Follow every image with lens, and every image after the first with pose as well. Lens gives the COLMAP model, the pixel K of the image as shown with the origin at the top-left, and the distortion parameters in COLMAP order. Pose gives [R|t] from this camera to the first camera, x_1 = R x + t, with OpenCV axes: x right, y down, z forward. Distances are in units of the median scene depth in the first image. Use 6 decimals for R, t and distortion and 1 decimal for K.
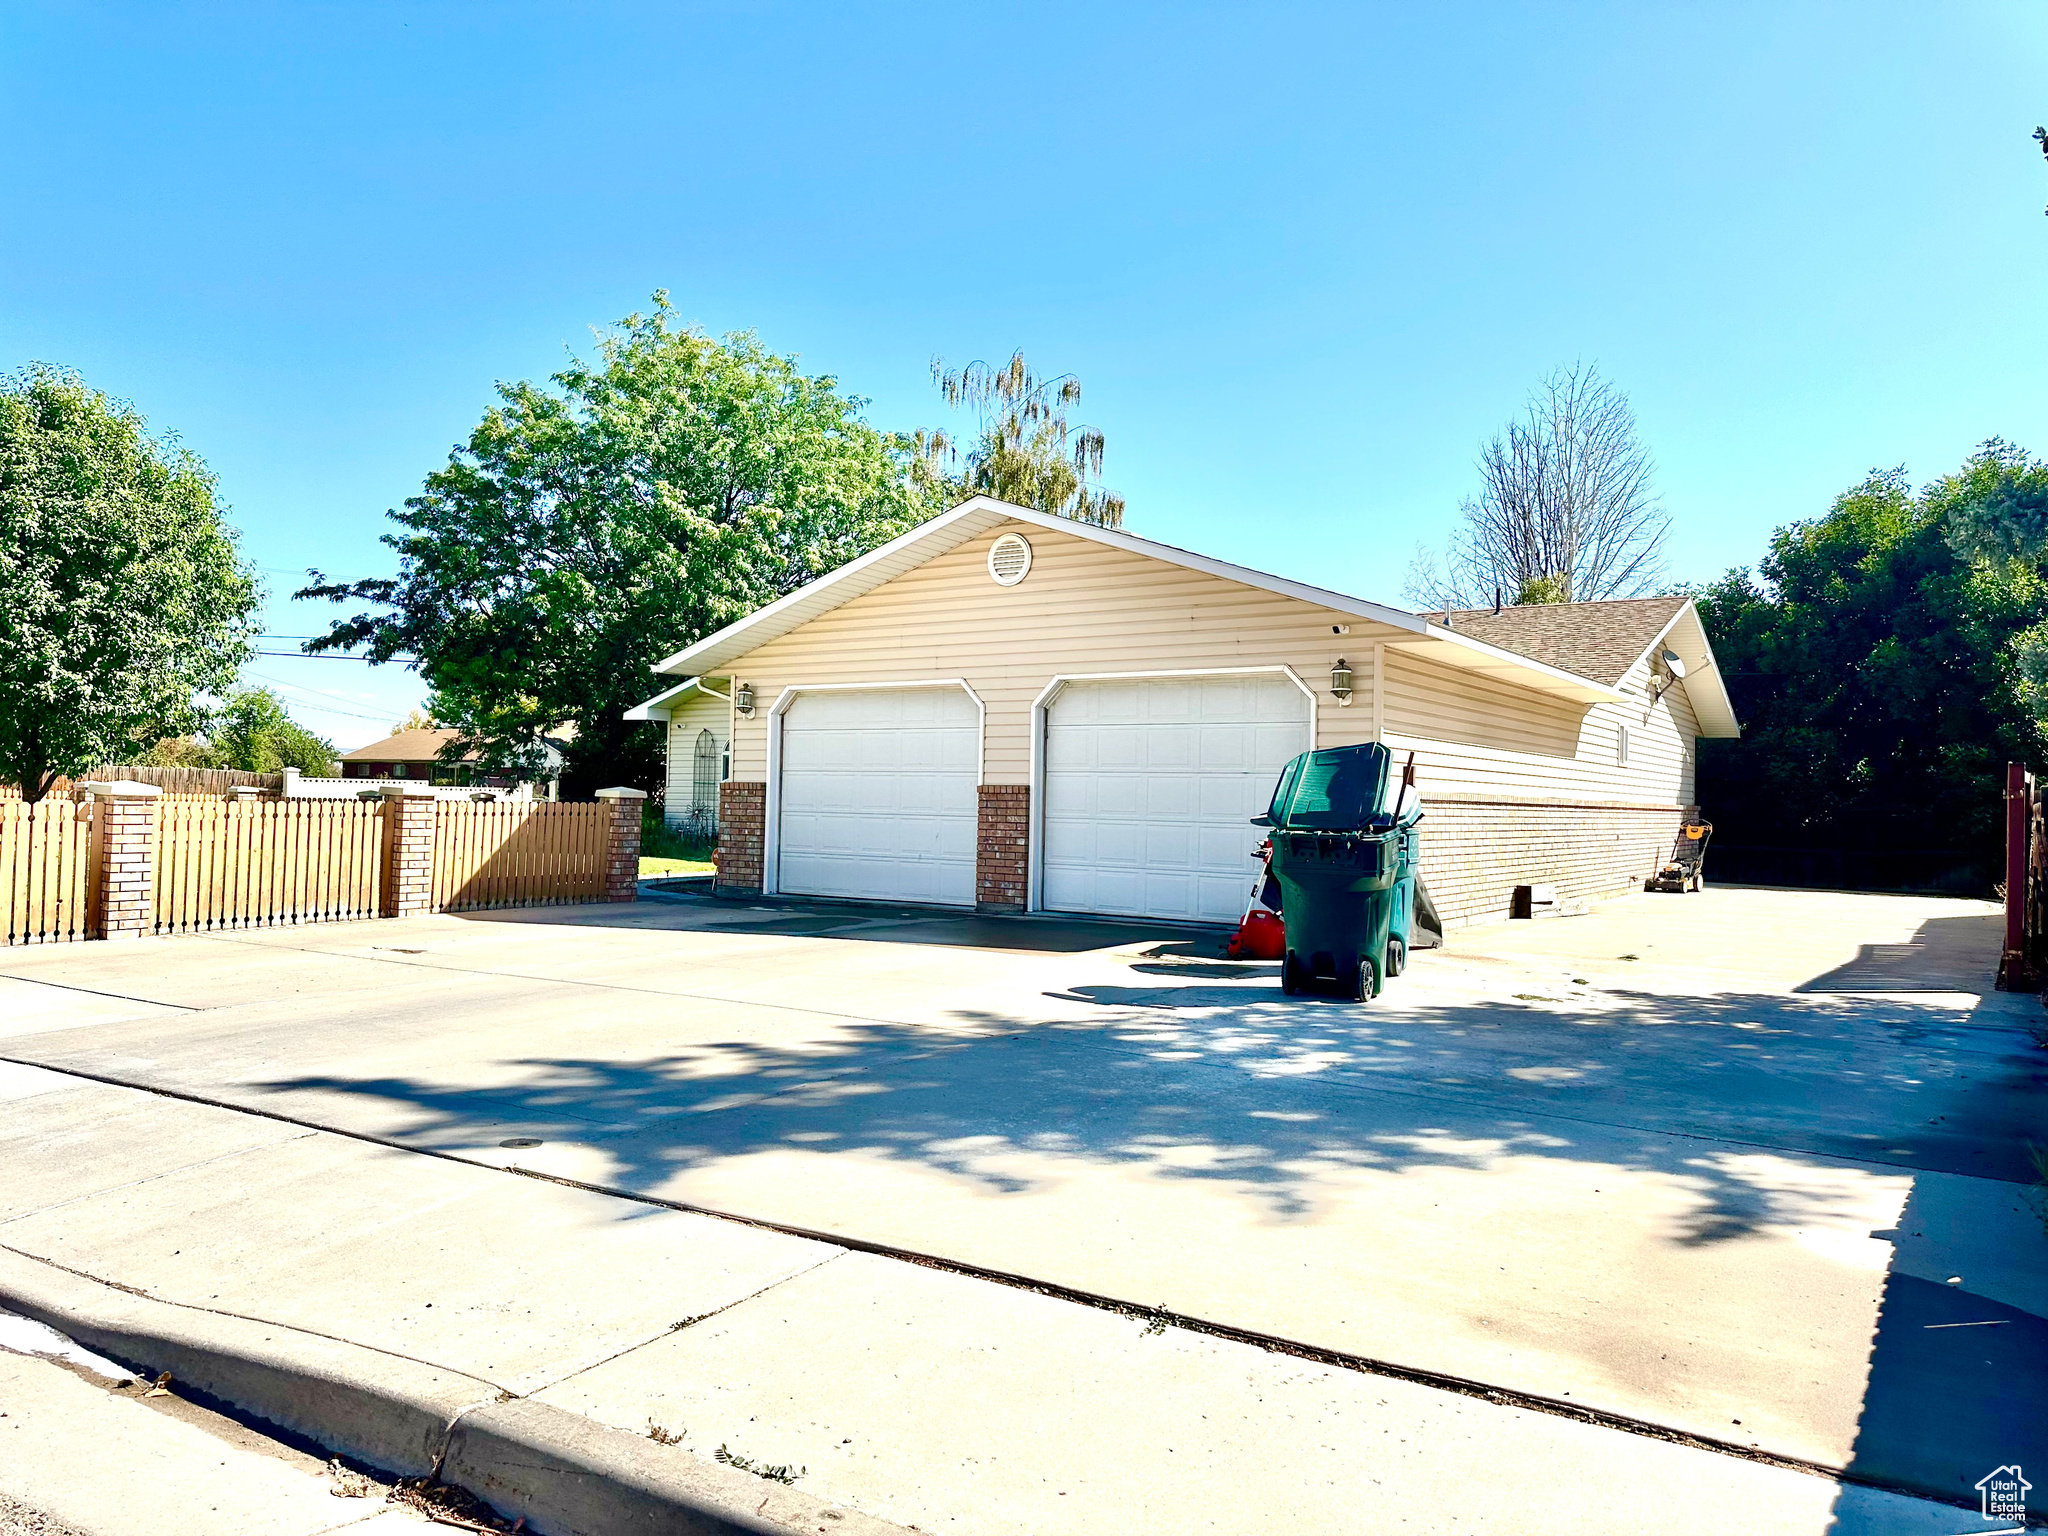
lens RADIAL K [[1425.0, 0, 1033.4], [0, 1425.0, 753.8], [0, 0, 1]] dist [0.145962, -0.205354]
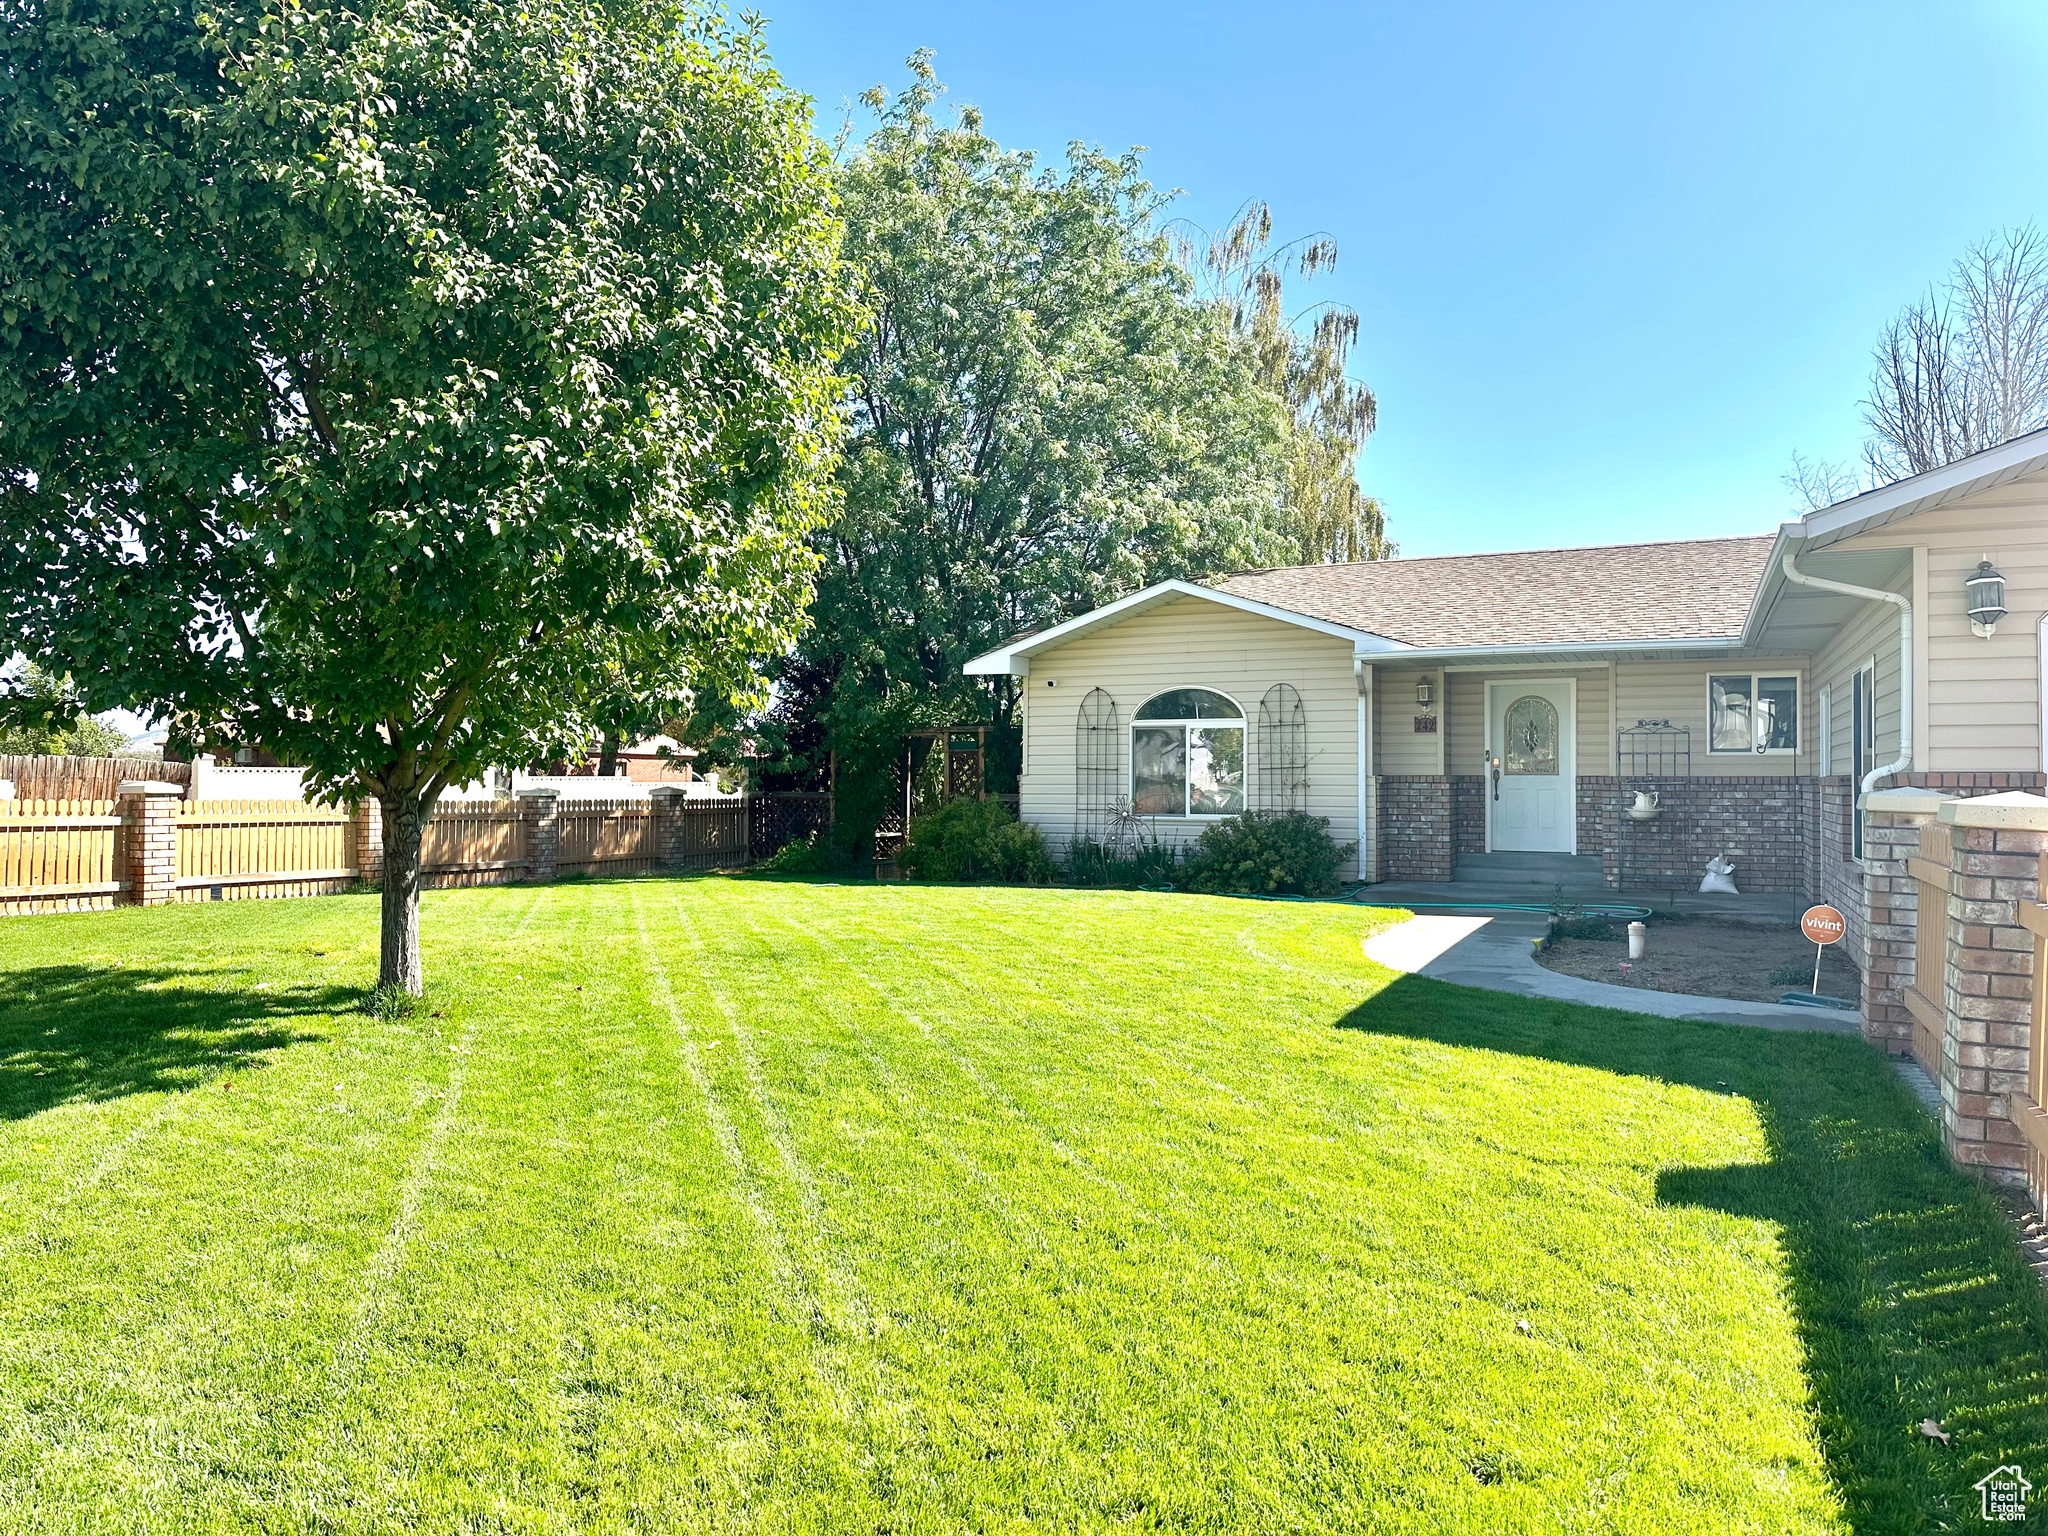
lens RADIAL K [[1425.0, 0, 1033.4], [0, 1425.0, 753.8], [0, 0, 1]] dist [0.145962, -0.205354]
pose [[0.988688, -0.014307, 0.149303, -0.620248], [0.011622, 0.999755, 0.018843, 0.001286], [-0.149536, -0.016895, 0.988612, 0.612720]]
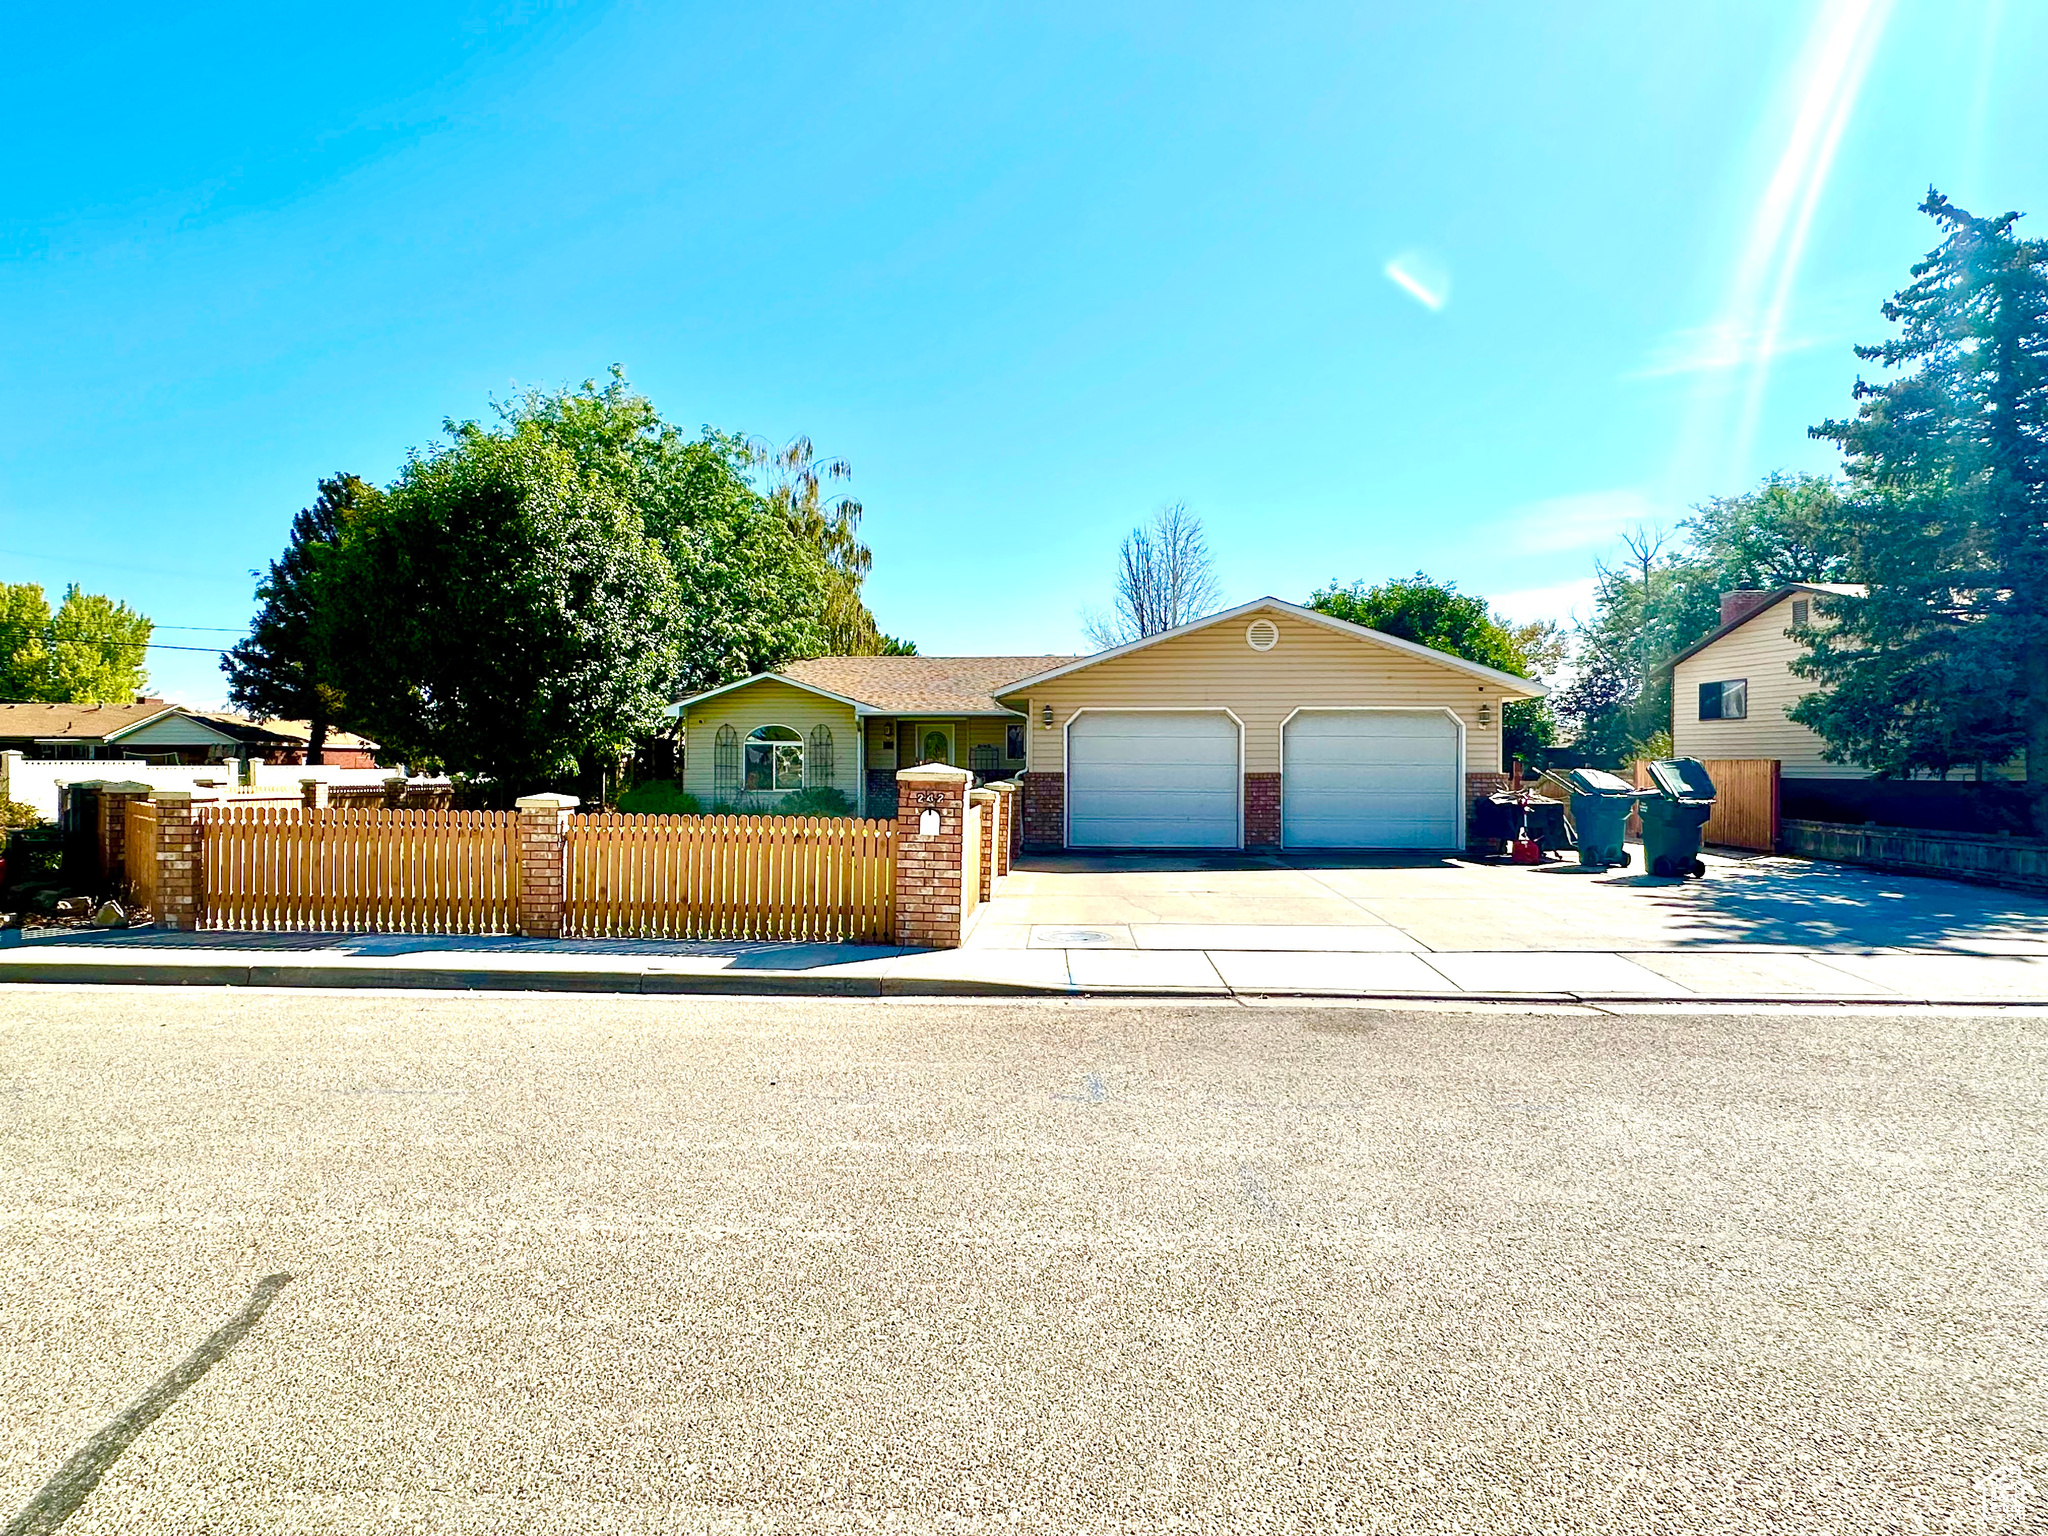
lens RADIAL K [[1064.8, 0, 1024.0], [0, 1064.8, 768.0], [0, 0, 1]] dist [0.000522, 0.000071]
pose [[0.870439, -0.020122, 0.491865, -0.811339], [-0.001832, 0.999025, 0.044112, -0.035134], [-0.492273, -0.039298, 0.869553, 0.065866]]
